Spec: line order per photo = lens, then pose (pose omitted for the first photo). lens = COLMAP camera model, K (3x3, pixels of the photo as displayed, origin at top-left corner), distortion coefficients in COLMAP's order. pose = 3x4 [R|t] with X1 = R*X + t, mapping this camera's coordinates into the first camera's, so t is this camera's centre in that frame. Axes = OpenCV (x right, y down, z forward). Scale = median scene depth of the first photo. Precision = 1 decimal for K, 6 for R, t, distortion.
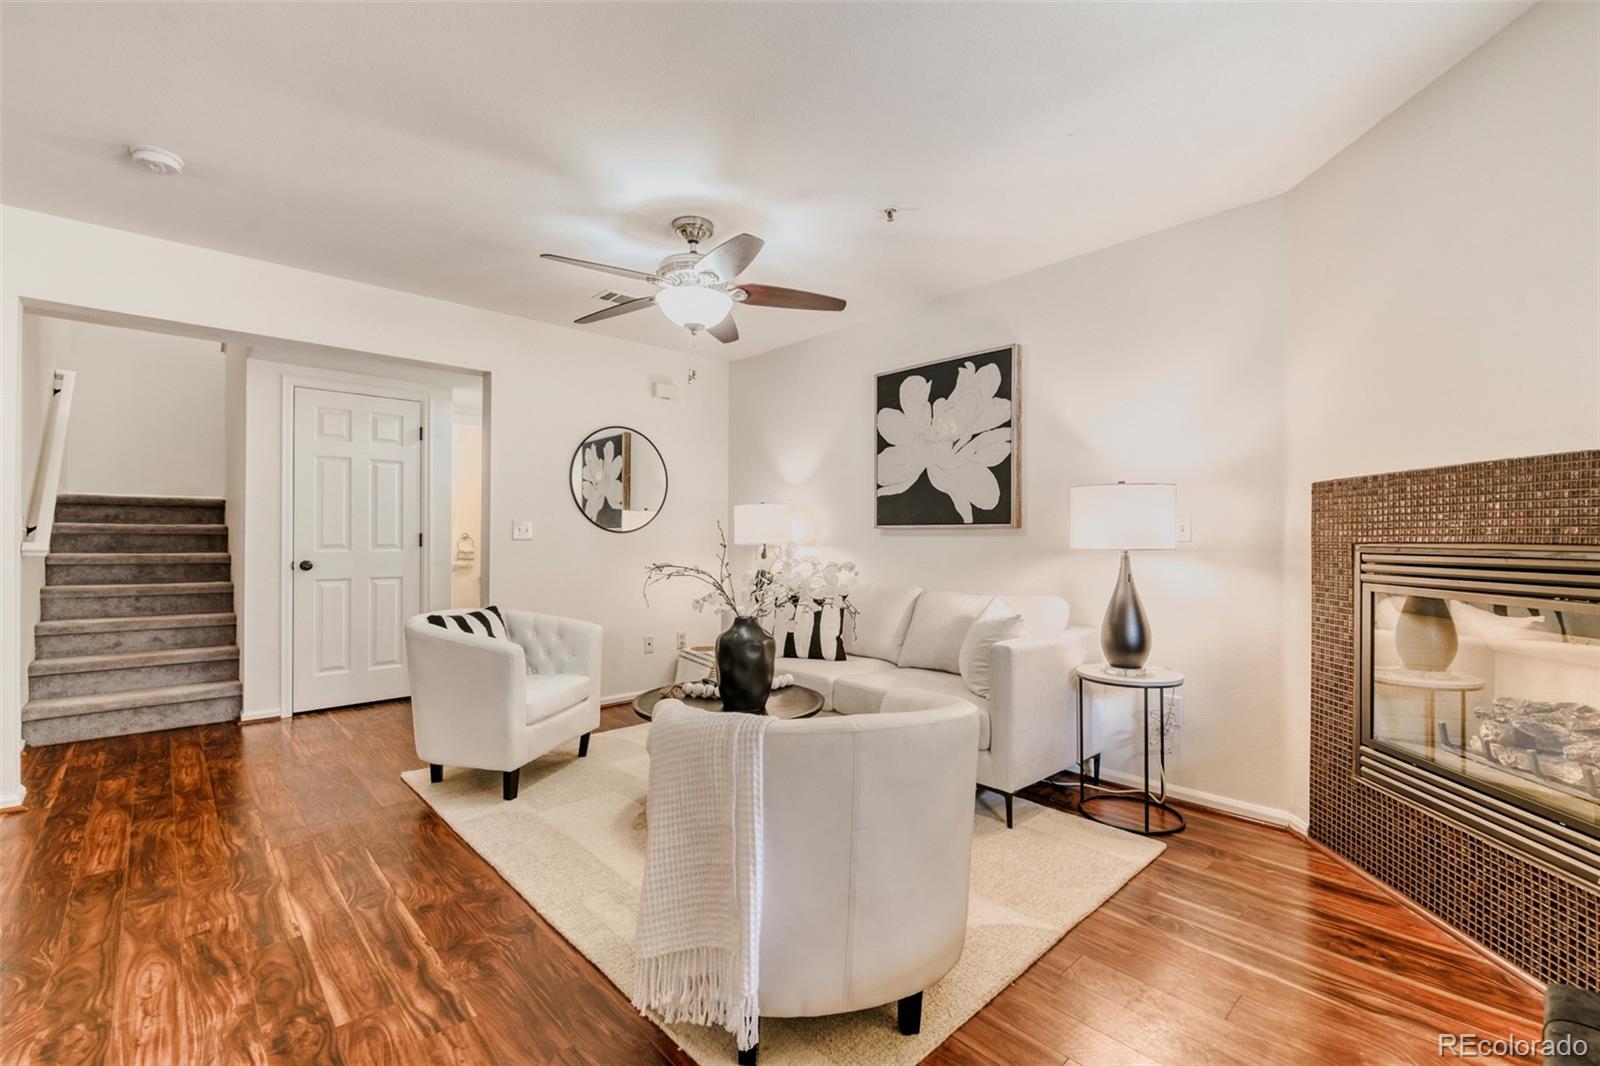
lens RADIAL K [[693.6, 0, 817.0], [0, 693.6, 533.3], [0, 0, 1]] dist [0.009993, -0.009527]
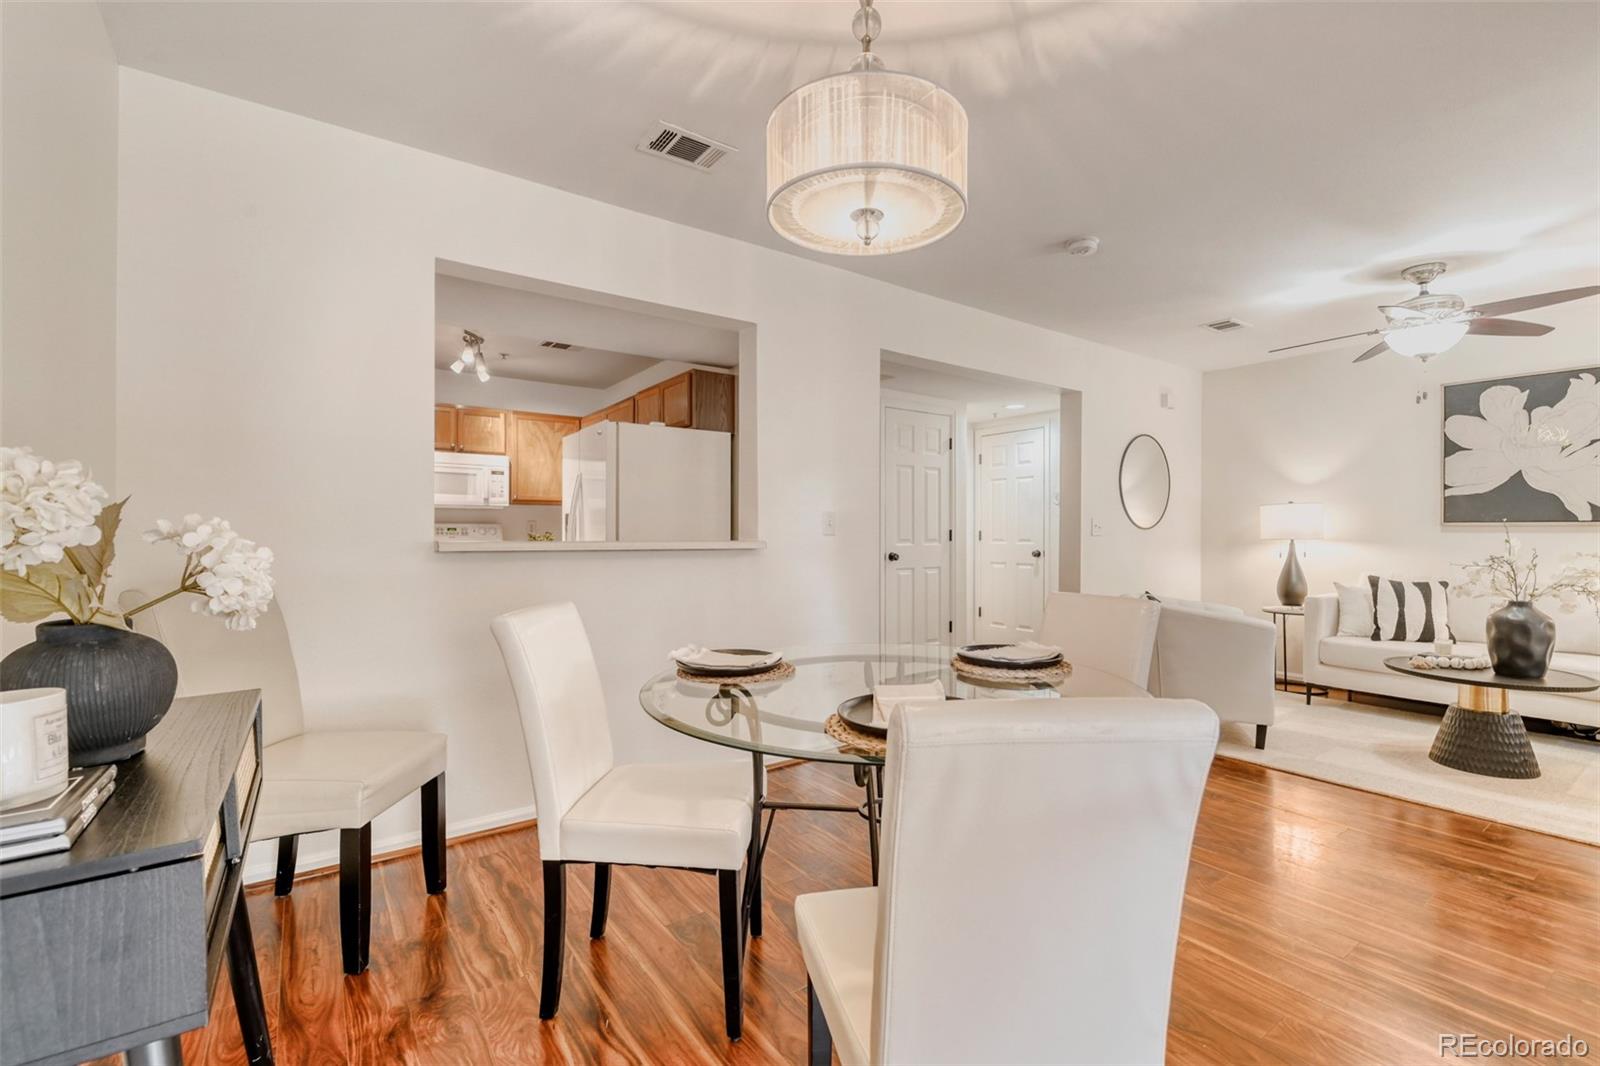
lens RADIAL K [[703.2, 0, 811.0], [0, 703.2, 536.4], [0, 0, 1]] dist [0.002583, -0.006928]
pose [[0.990973, 0.001185, -0.134059, -1.029694], [0.000412, 0.999929, 0.011882, -0.004153], [0.134063, -0.011830, 0.990902, -0.317321]]
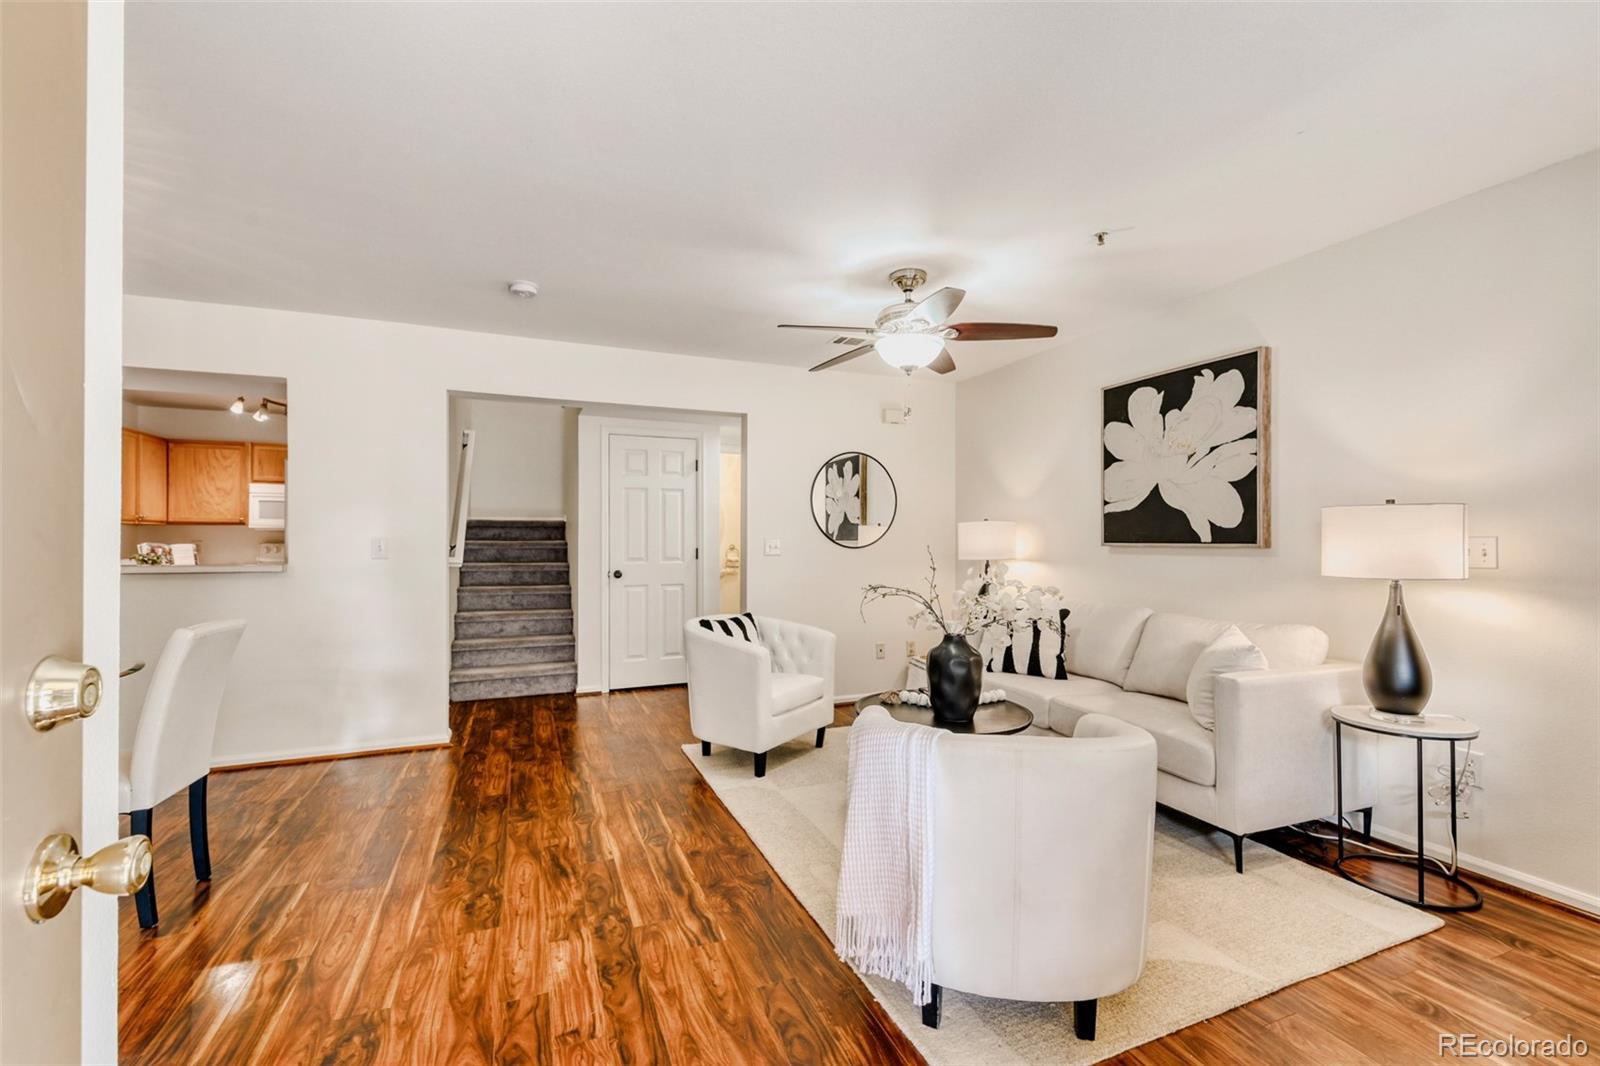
lens RADIAL K [[689.9, 0, 807.0], [0, 689.9, 537.5], [0, 0, 1]] dist [0.025039, -0.009701]
pose [[0.933079, -0.004742, -0.359641, 0.064269], [0.005349, 0.999985, 0.000693, -0.029336], [0.359632, -0.002570, 0.933091, -0.081290]]
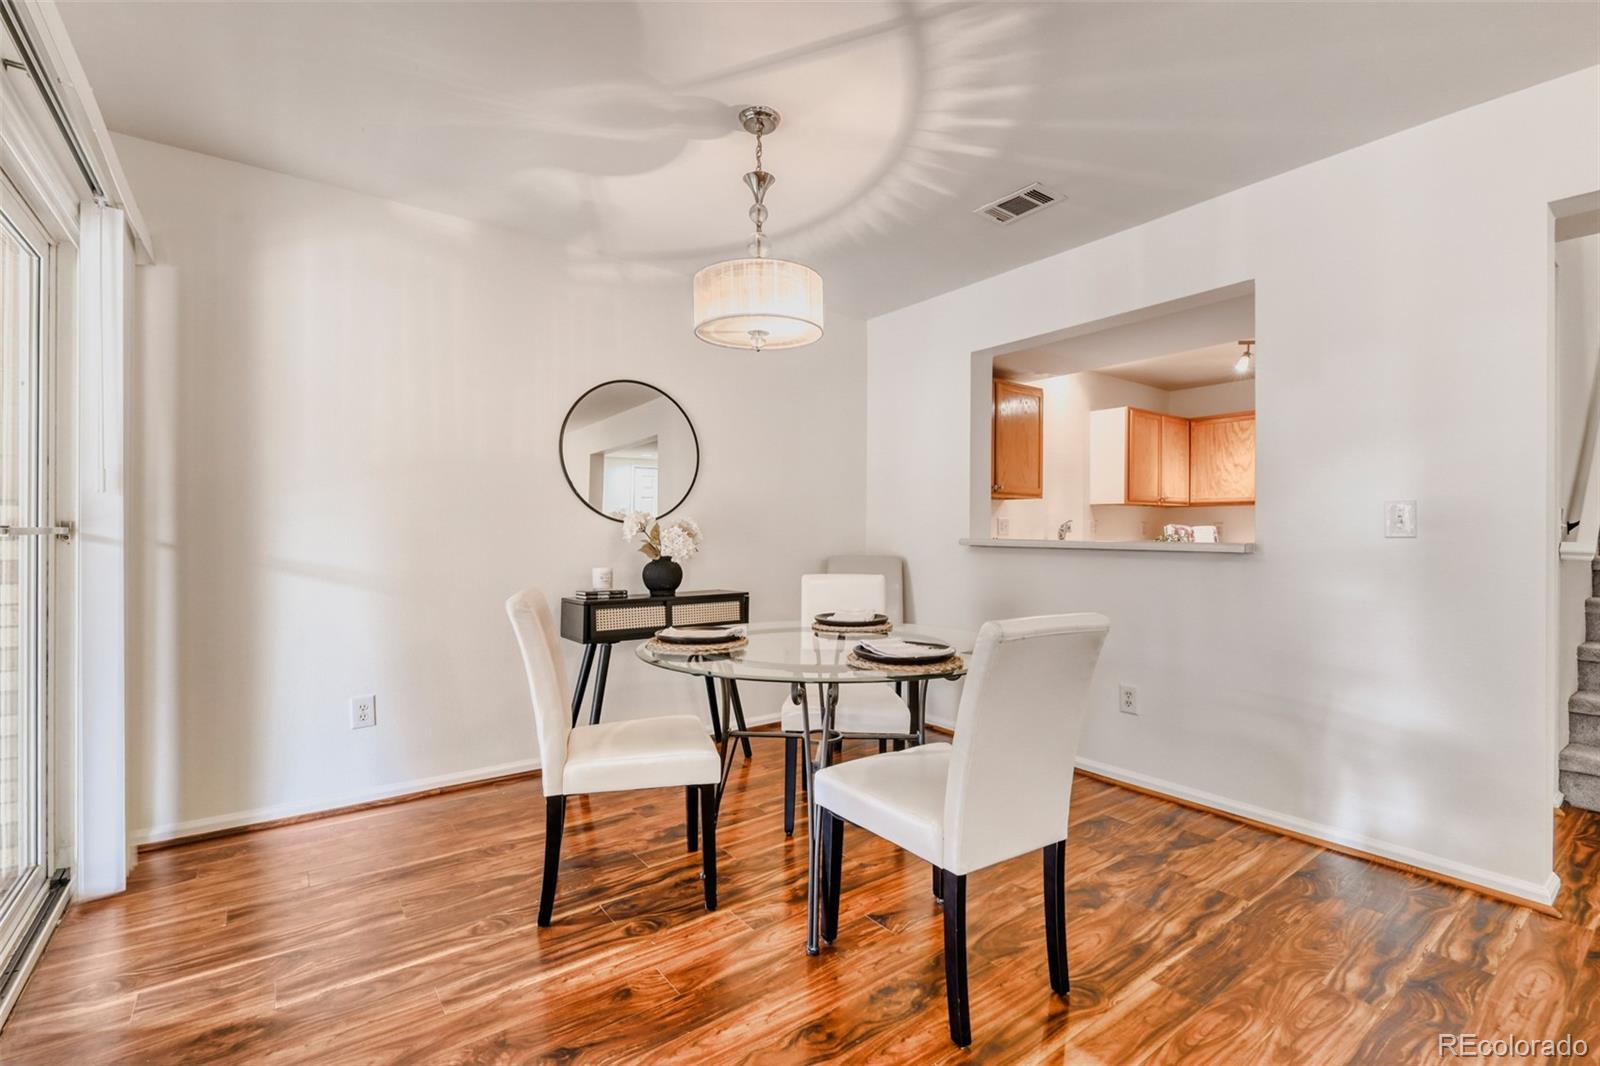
lens RADIAL K [[689.9, 0, 807.0], [0, 689.9, 537.5], [0, 0, 1]] dist [0.025039, -0.009701]
pose [[-0.113311, 0.003858, -0.993552, -0.319702], [0.004093, 0.999986, 0.003417, 0.002666], [0.993551, -0.003679, -0.113326, 0.292681]]
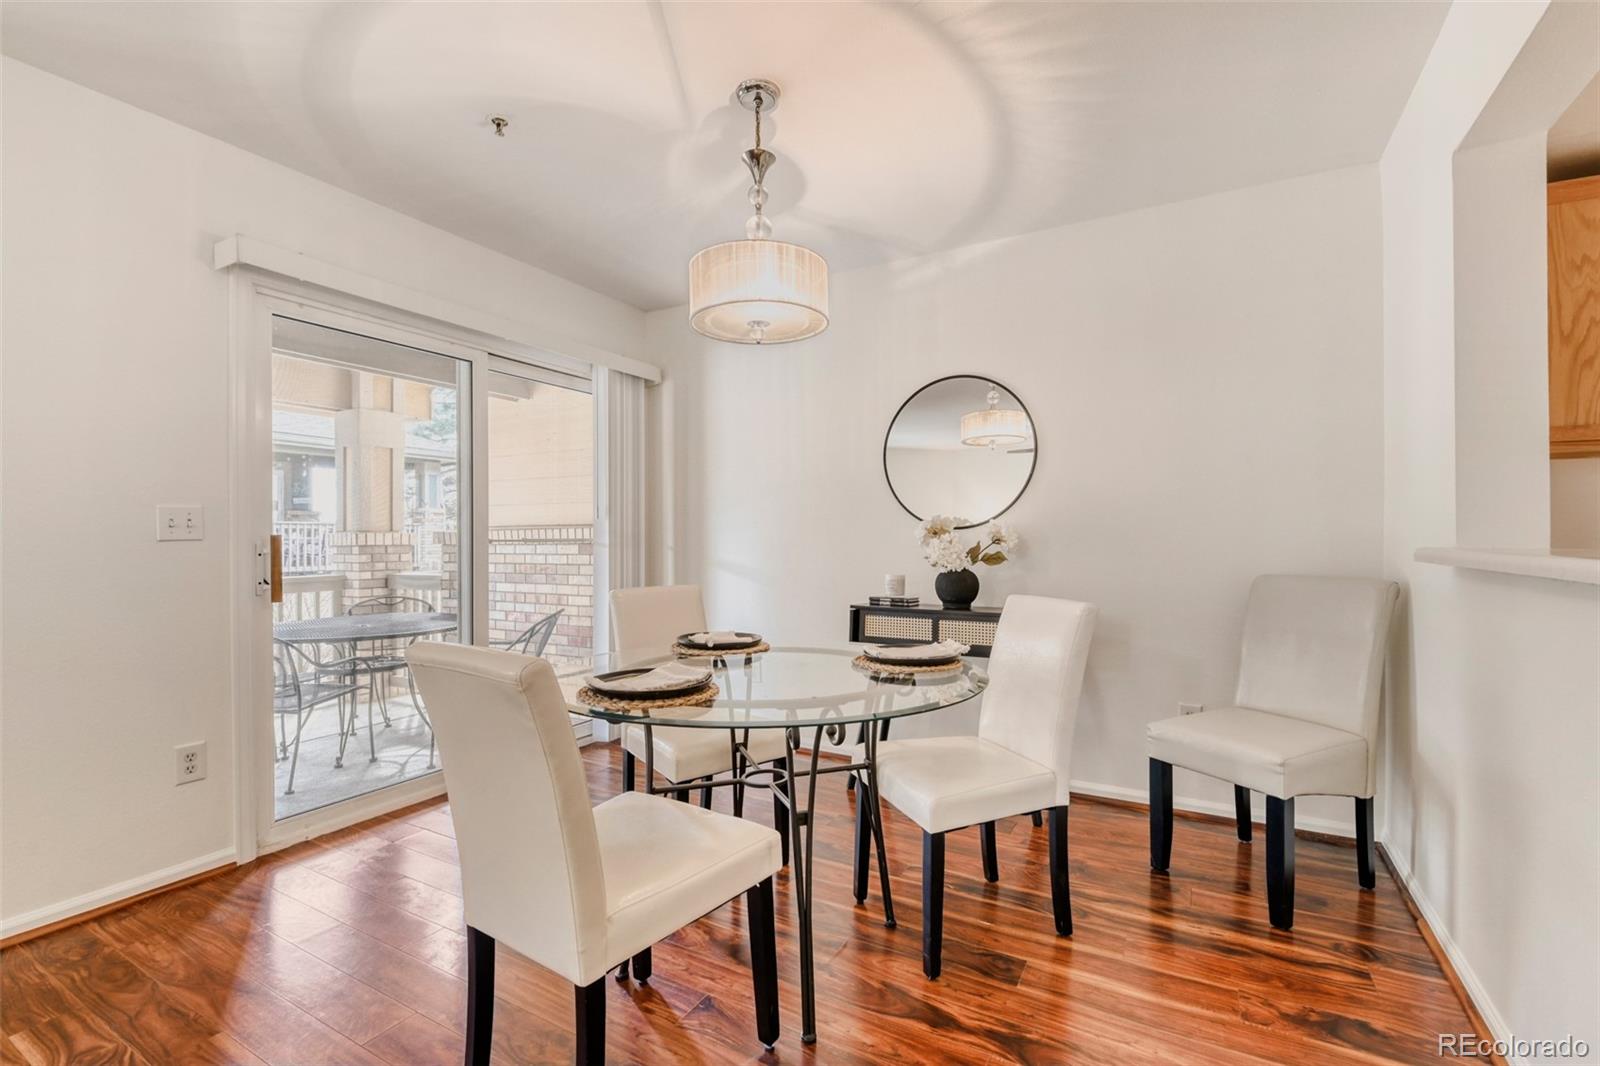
lens RADIAL K [[703.2, 0, 811.0], [0, 703.2, 536.4], [0, 0, 1]] dist [0.002583, -0.006928]
pose [[-0.951334, 0.000017, -0.308162, -0.901856], [0.003046, 0.999952, -0.009349, 0.003480], [0.308147, -0.009833, -0.951288, 0.852619]]
